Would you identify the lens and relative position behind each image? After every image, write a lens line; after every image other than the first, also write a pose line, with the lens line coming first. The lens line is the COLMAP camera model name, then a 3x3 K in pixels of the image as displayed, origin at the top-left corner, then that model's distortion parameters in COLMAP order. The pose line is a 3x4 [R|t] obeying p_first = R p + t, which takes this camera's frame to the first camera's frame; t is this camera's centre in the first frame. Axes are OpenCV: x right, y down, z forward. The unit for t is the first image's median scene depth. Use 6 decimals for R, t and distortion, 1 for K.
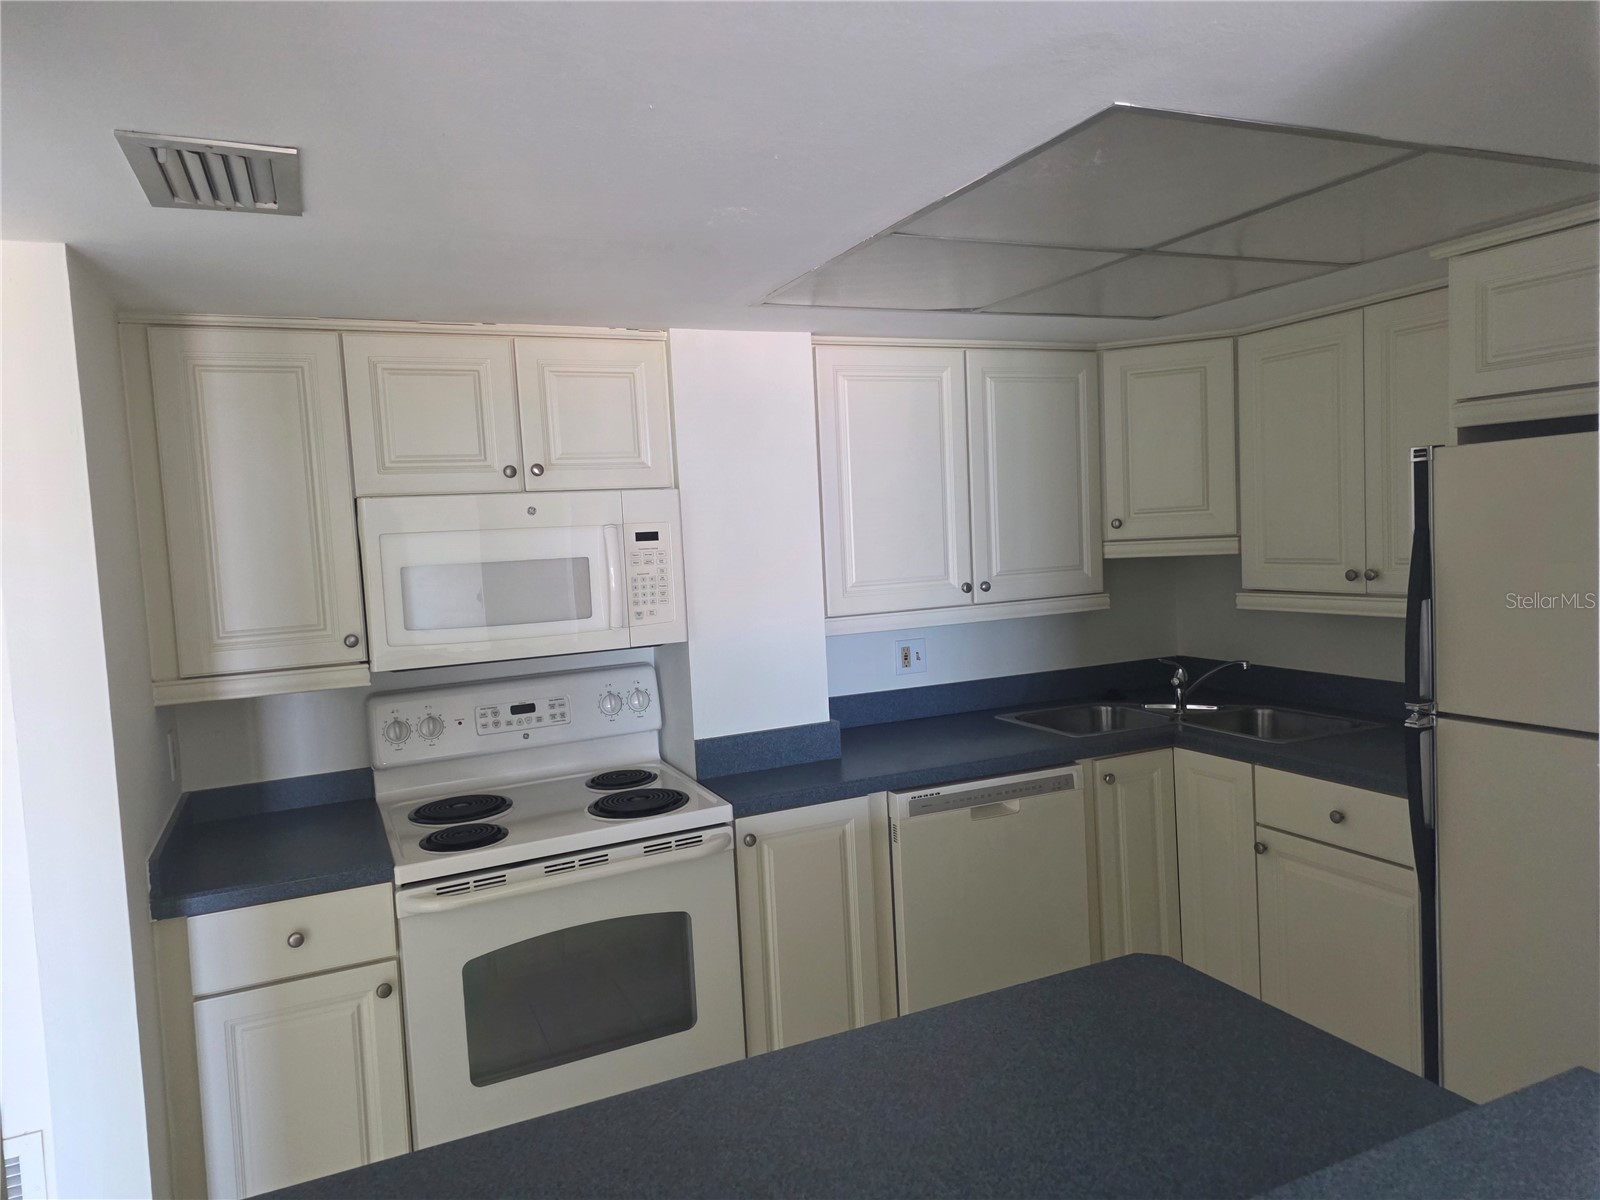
lens RADIAL K [[1068.1, 0, 804.1], [0, 1068.1, 601.3], [0, 0, 1]] dist [0.064015, -0.056351]
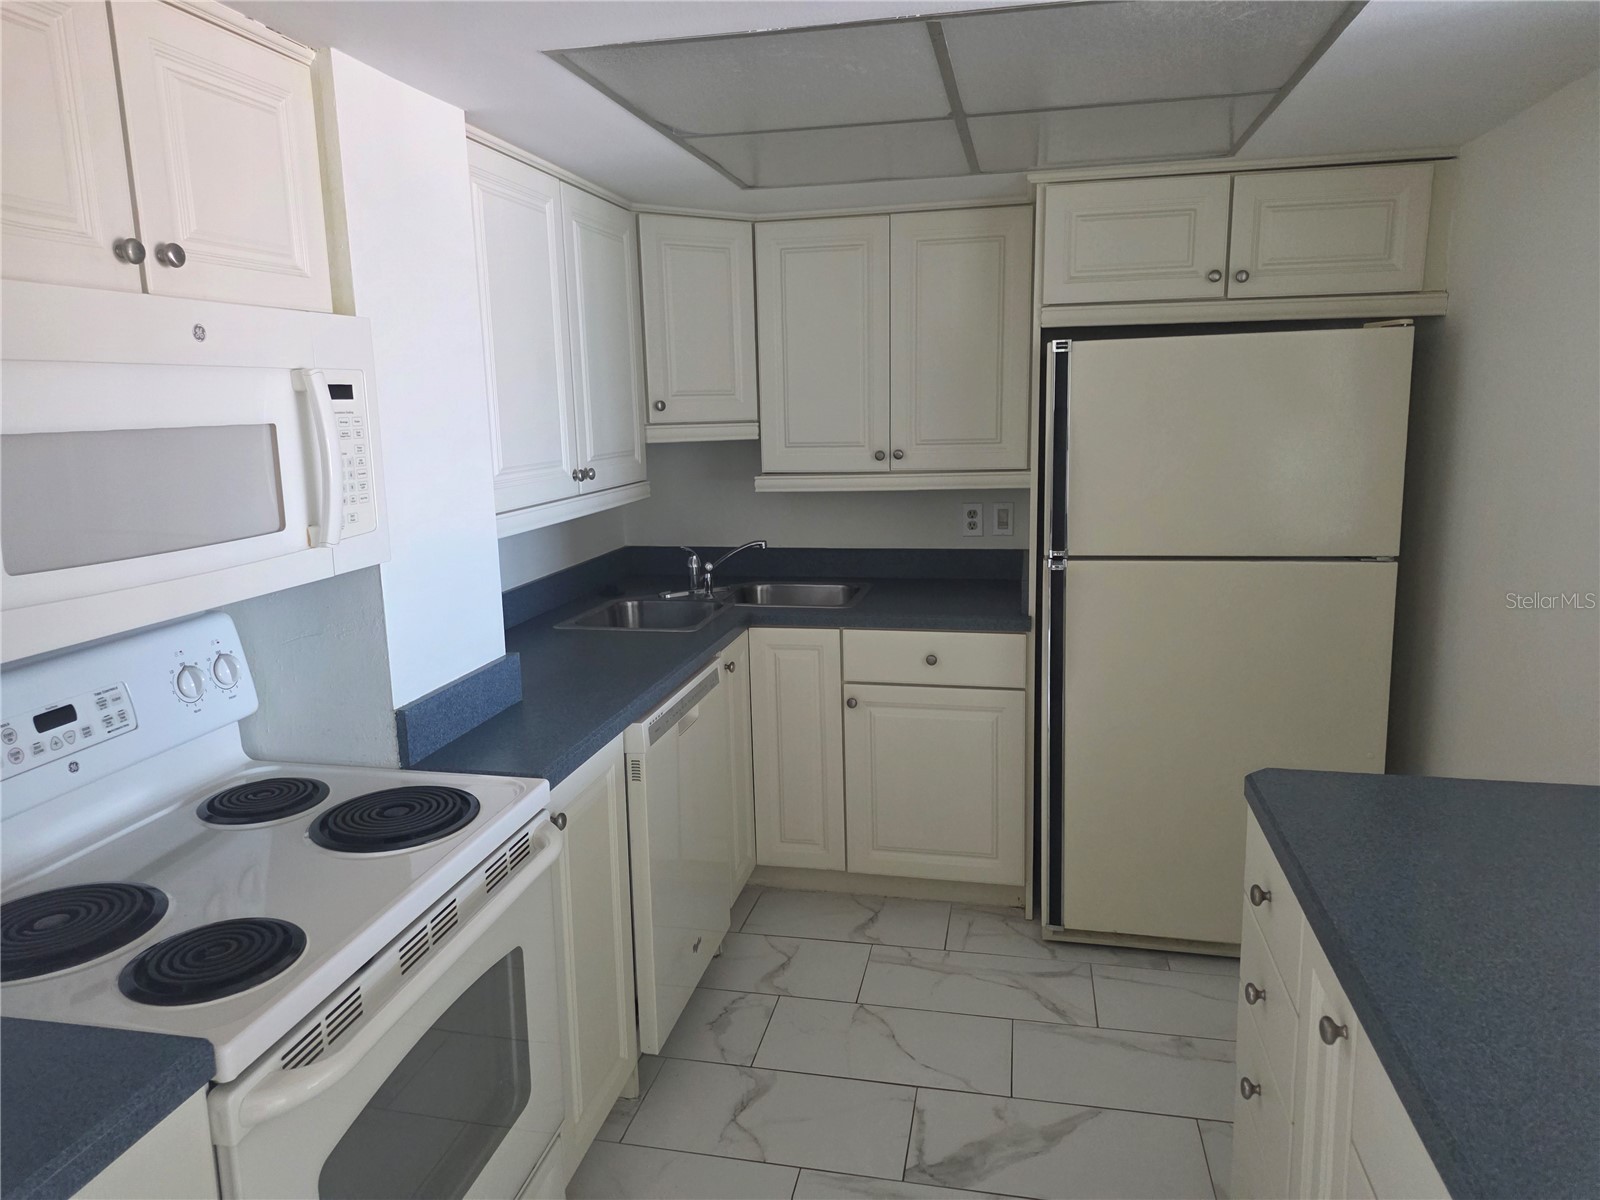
lens RADIAL K [[1037.4, 0, 800.0], [0, 1037.4, 600.0], [0, 0, 1]] dist [0.085092, -0.112833]
pose [[0.605127, -0.115856, 0.787654, -0.436769], [0.048483, 0.992881, 0.108795, 0.004176], [-0.794651, -0.027648, 0.606437, 0.394096]]
